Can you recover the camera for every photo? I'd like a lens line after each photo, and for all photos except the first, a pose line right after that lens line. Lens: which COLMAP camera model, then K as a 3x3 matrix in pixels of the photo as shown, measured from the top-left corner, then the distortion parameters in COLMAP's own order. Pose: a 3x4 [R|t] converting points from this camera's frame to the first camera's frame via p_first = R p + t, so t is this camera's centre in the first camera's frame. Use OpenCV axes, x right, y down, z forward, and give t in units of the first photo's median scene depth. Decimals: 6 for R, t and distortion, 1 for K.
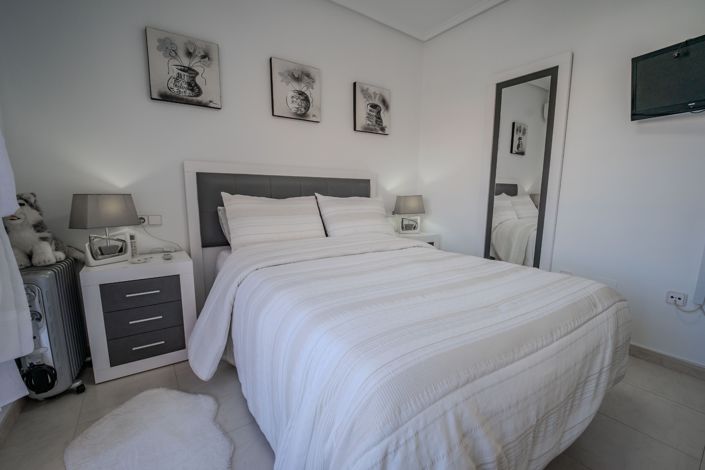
lens RADIAL K [[289.4, 0, 351.8], [0, 289.4, 236.4], [0, 0, 1]] dist [-0.006270, -0.007215]
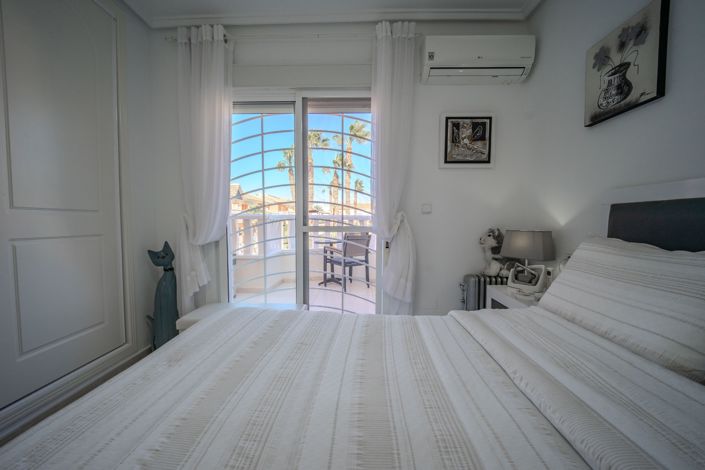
lens RADIAL K [[289.4, 0, 352.2], [0, 289.4, 236.4], [0, 0, 1]] dist [-0.006270, -0.007215]
pose [[-0.589483, 0.034588, -0.807040, 0.438530], [-0.132741, 0.981353, 0.139015, -0.166347], [0.796800, 0.189074, -0.573900, 0.953639]]
